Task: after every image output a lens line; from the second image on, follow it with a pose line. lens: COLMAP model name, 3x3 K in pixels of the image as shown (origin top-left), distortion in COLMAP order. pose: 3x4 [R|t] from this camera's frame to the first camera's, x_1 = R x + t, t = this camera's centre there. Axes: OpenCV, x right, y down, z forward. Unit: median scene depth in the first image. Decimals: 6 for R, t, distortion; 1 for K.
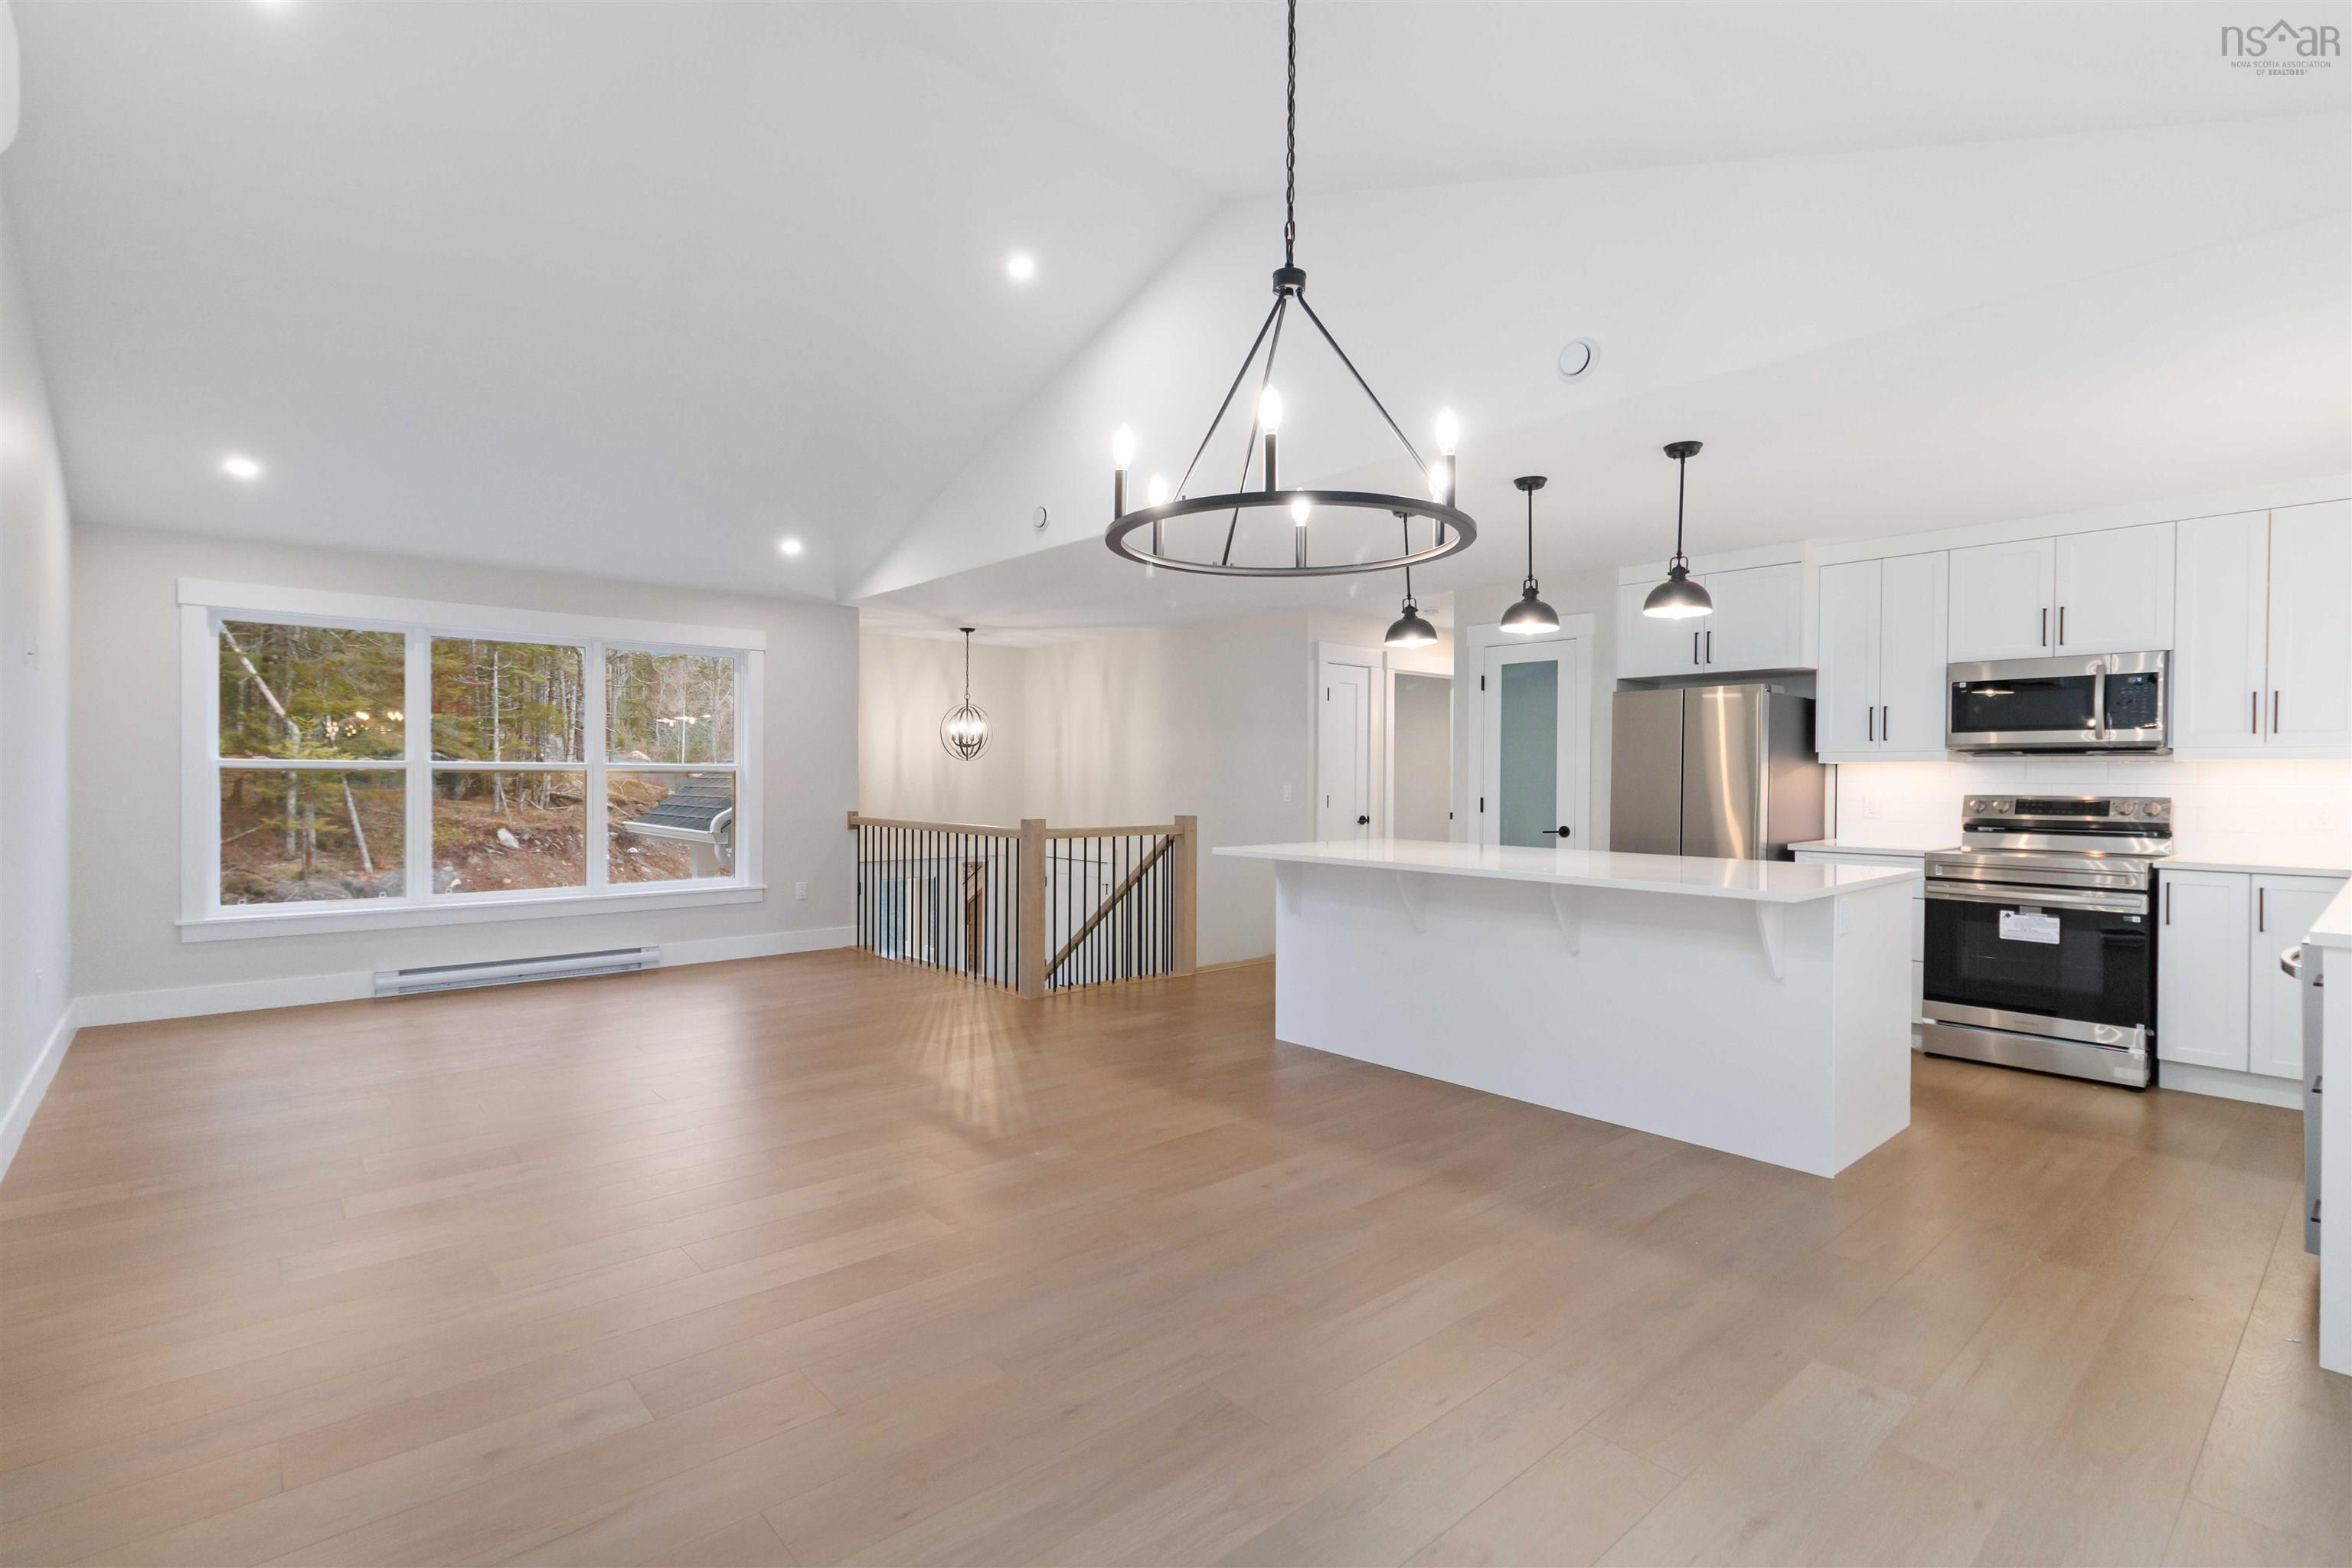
lens RADIAL K [[1108.0, 0, 1176.0], [0, 1108.0, 784.0], [0, 0, 1]] dist [-0.002835, -0.001437]
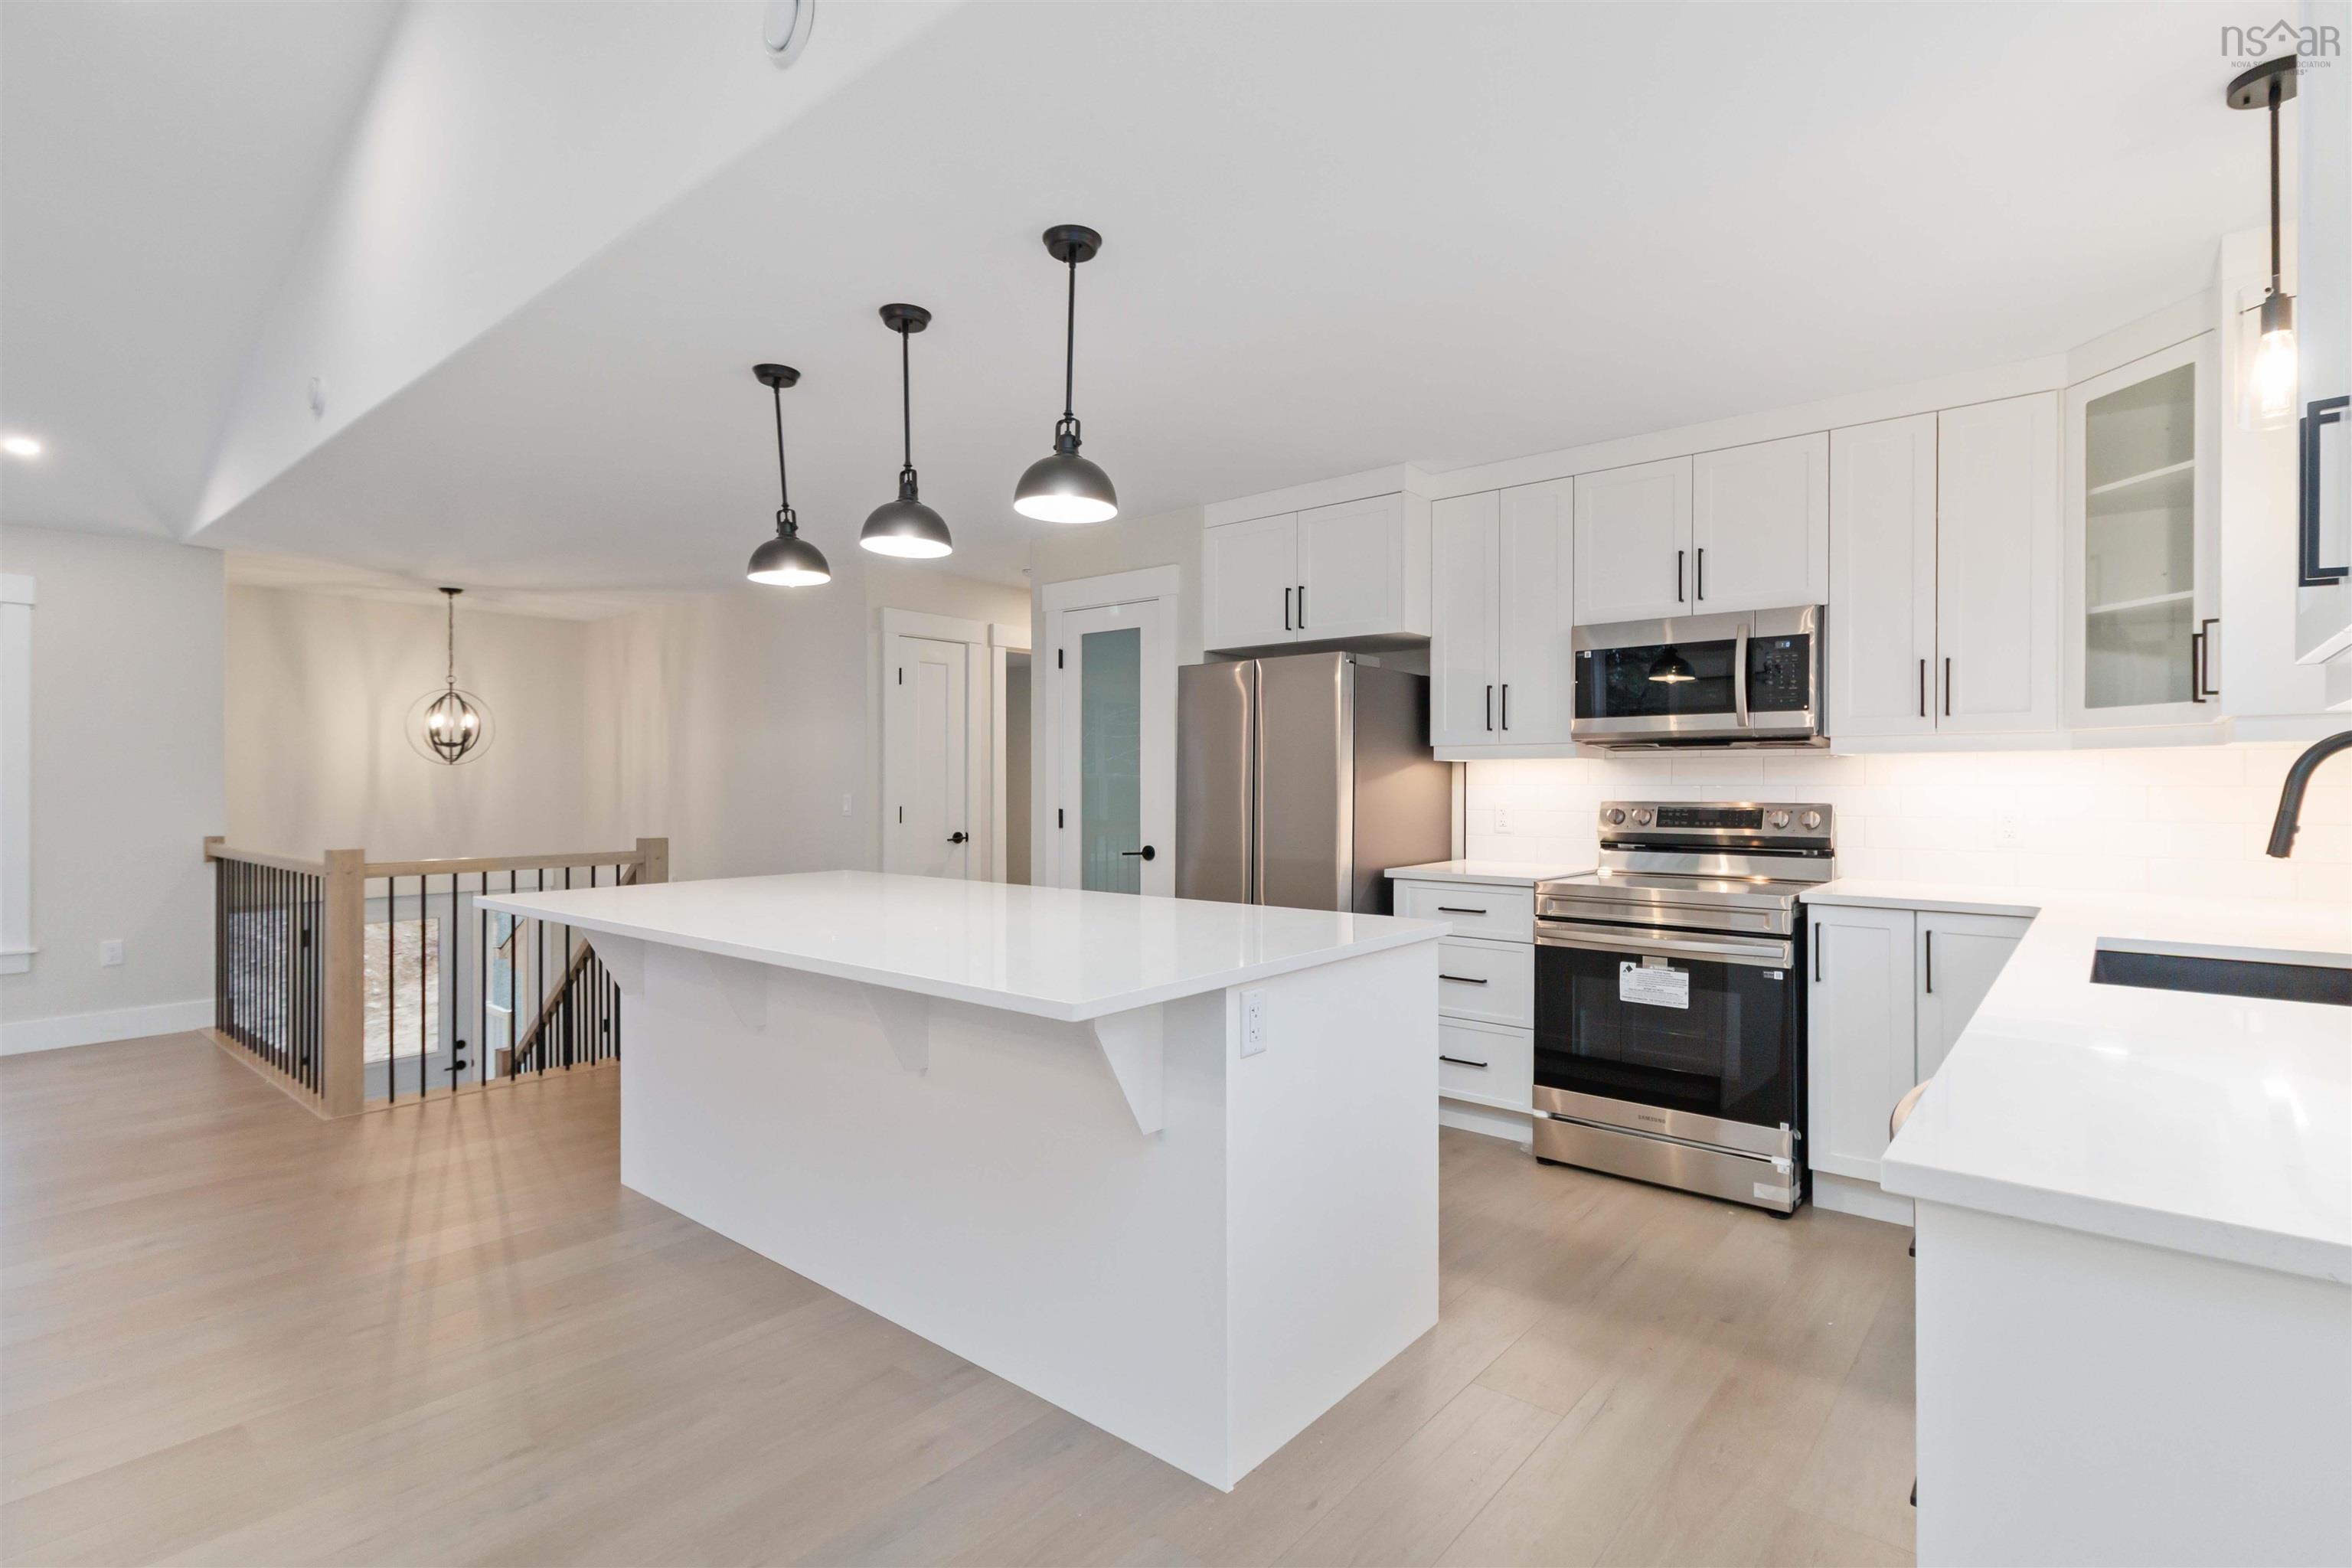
lens RADIAL K [[1111.2, 0, 1211.1], [0, 1111.2, 779.0], [0, 0, 1]] dist [0.002503, -0.000369]
pose [[0.986797, -0.005578, 0.161867, 0.351377], [0.007328, 0.999921, -0.010217, 0.000207], [-0.161797, 0.011268, 0.986760, 0.312848]]
